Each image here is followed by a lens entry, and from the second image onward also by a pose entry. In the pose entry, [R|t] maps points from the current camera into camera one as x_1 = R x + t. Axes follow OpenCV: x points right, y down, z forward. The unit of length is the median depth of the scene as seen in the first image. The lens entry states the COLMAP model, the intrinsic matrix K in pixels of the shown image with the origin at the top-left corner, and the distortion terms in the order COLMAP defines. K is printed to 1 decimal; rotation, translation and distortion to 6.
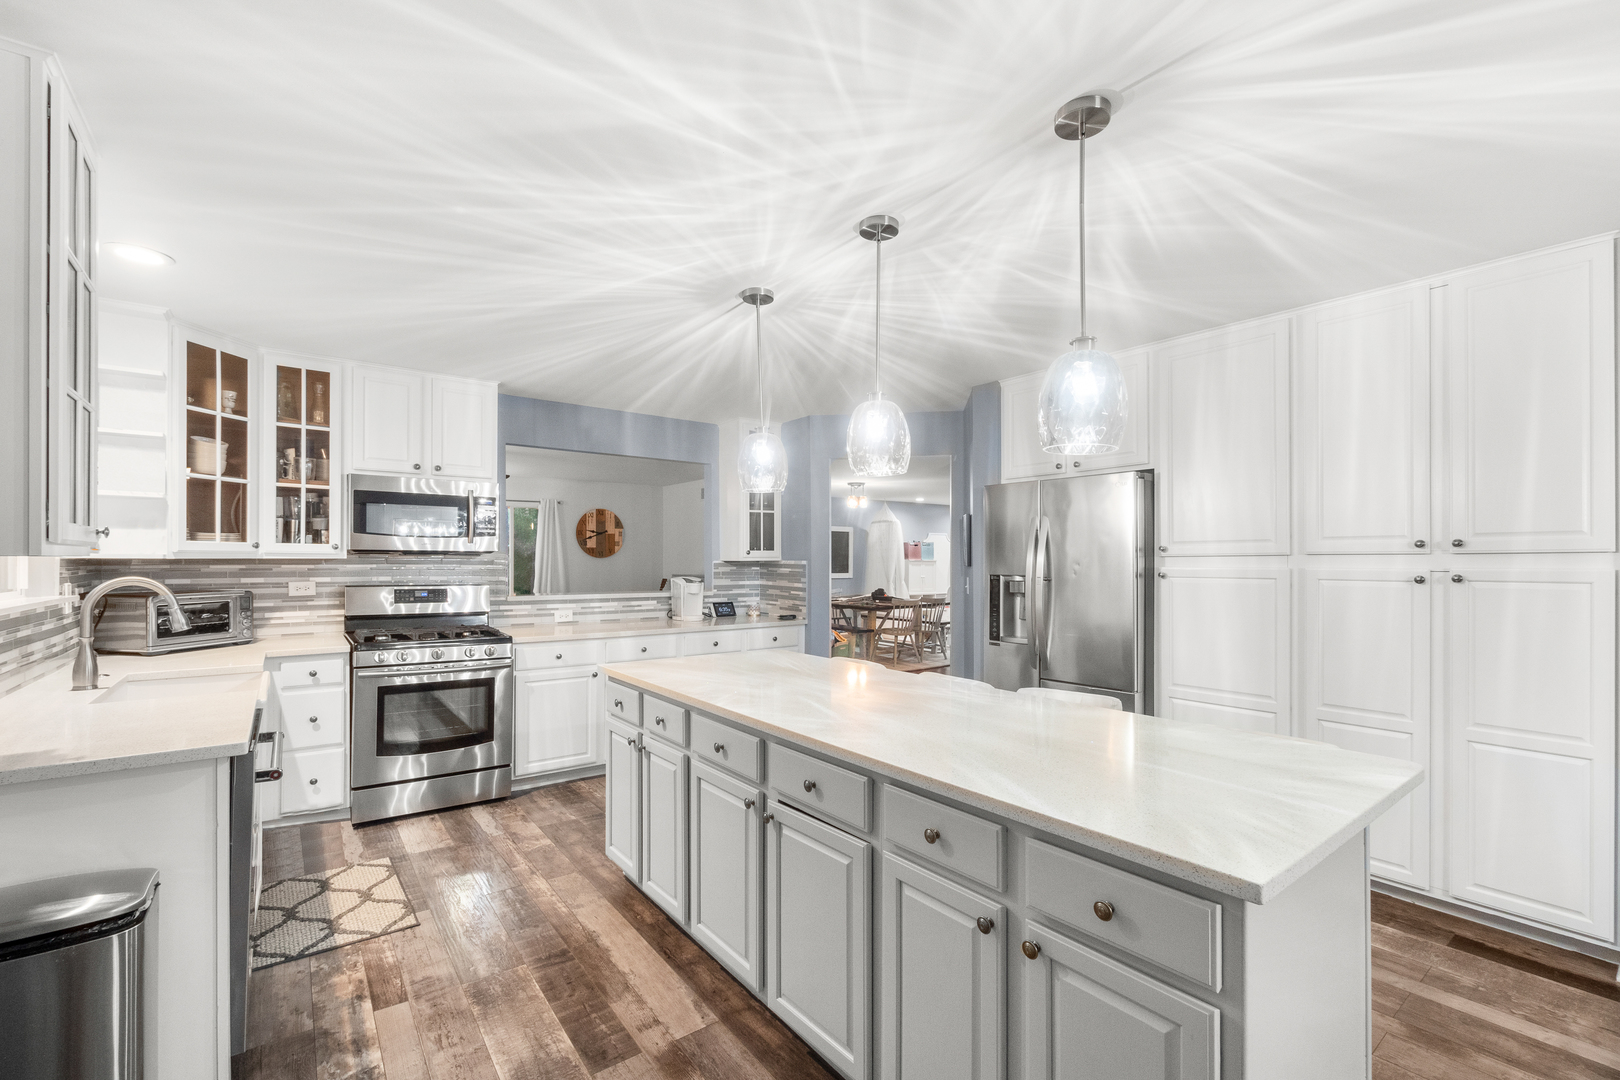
lens RADIAL K [[692.4, 0, 805.6], [0, 692.4, 568.1], [0, 0, 1]] dist [-0.002276, -0.000291]
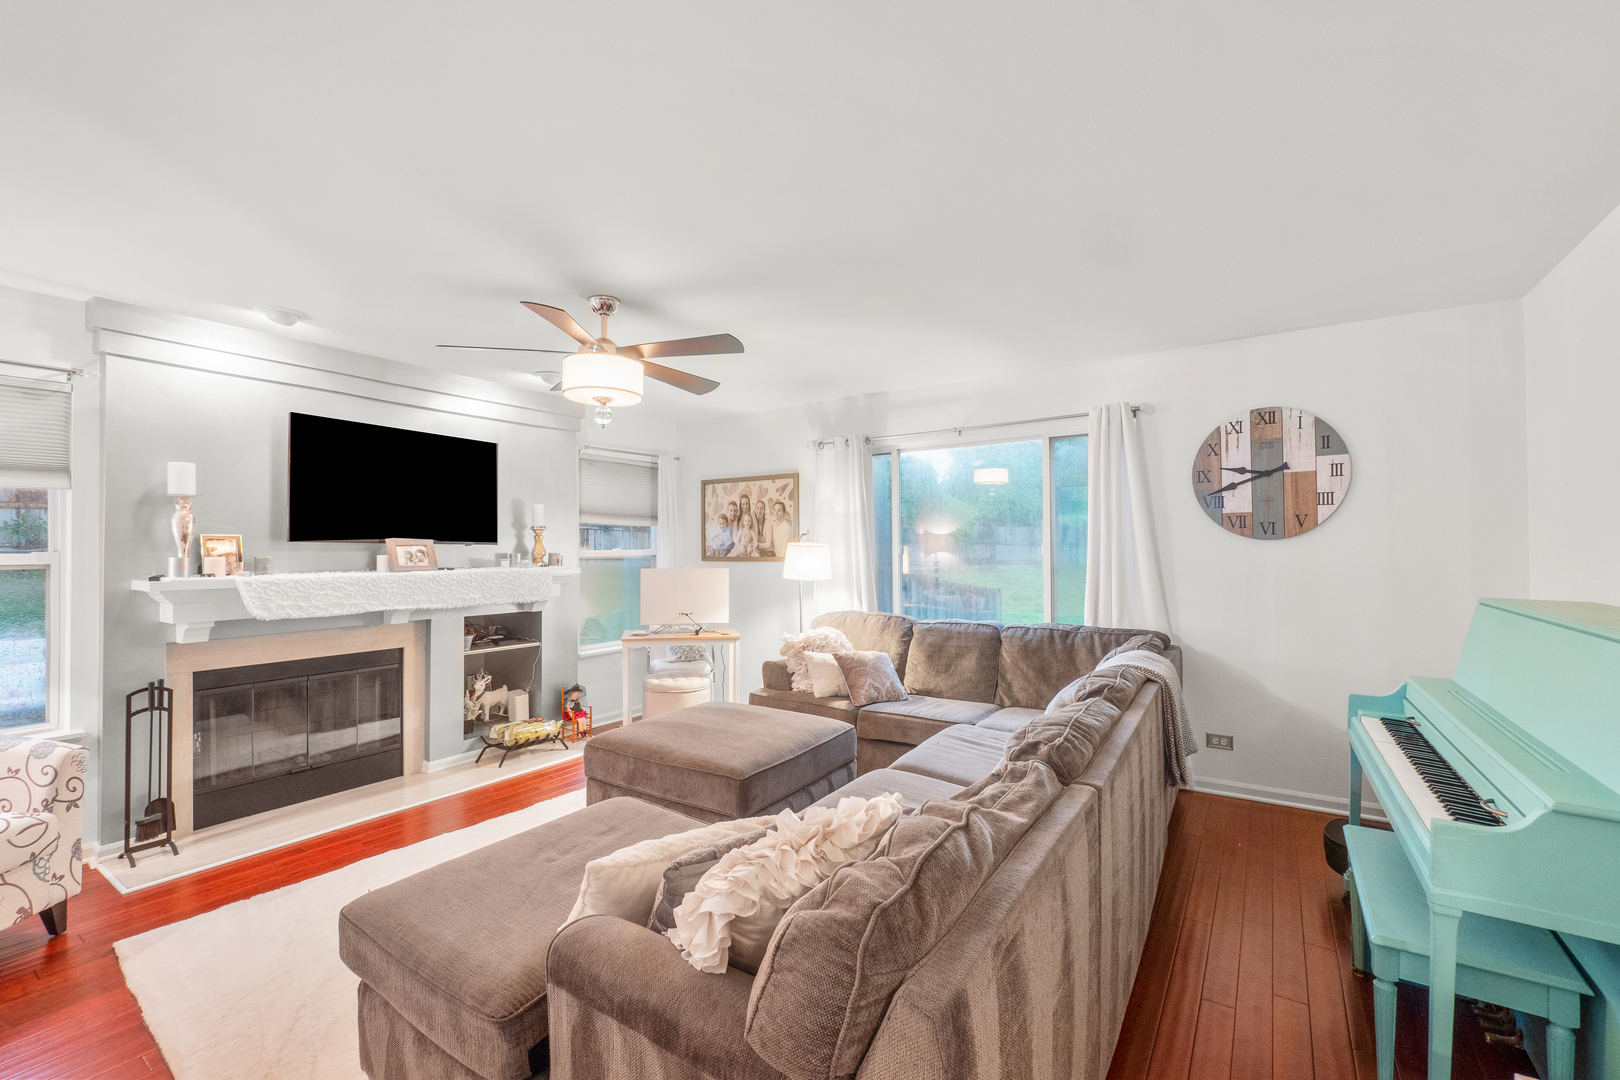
lens RADIAL K [[688.4, 0, 810.0], [0, 688.4, 540.0], [0, 0, 1]] dist [0.000306, -0.000018]
pose [[0.325990, -0.016503, -0.945229, -0.028725], [-0.000074, 0.999847, -0.017482, -0.008154], [0.945373, 0.005769, 0.325939, 0.650027]]
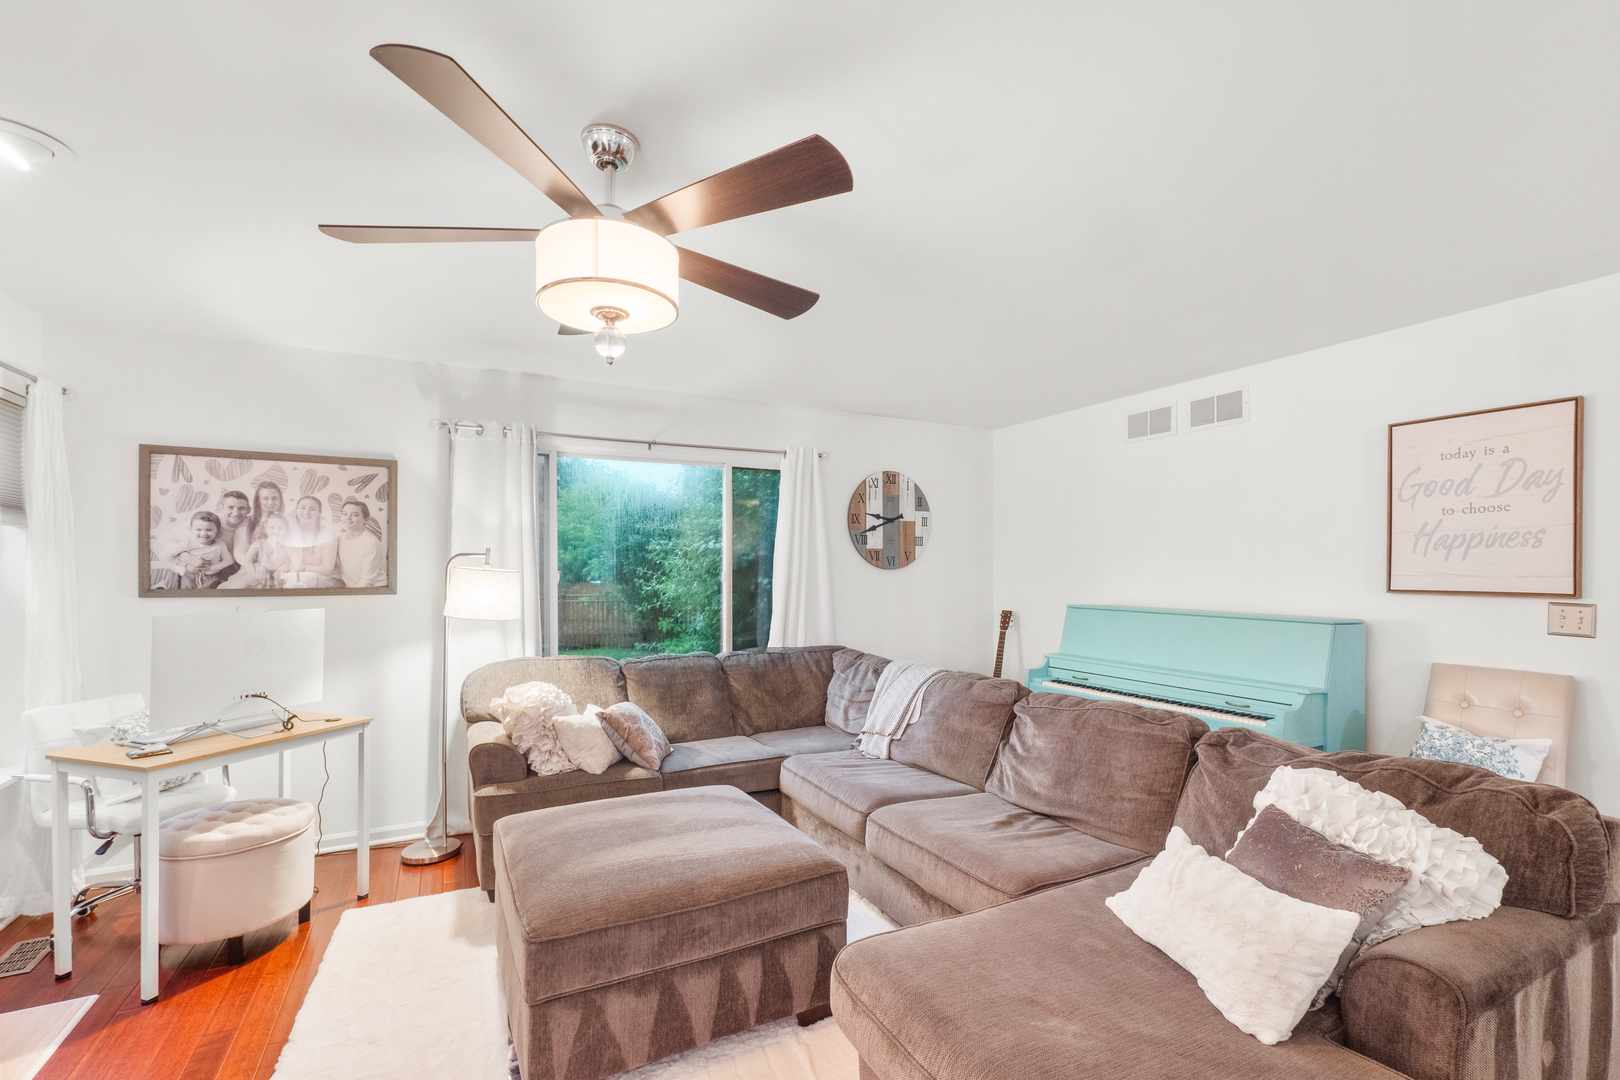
lens RADIAL K [[692.4, 0, 805.6], [0, 692.4, 568.1], [0, 0, 1]] dist [-0.002276, -0.000291]
pose [[0.983734, -0.004399, -0.179575, -0.267366], [0.001767, 0.999889, -0.014815, -0.008599], [0.179620, 0.014257, 0.983633, 0.500920]]
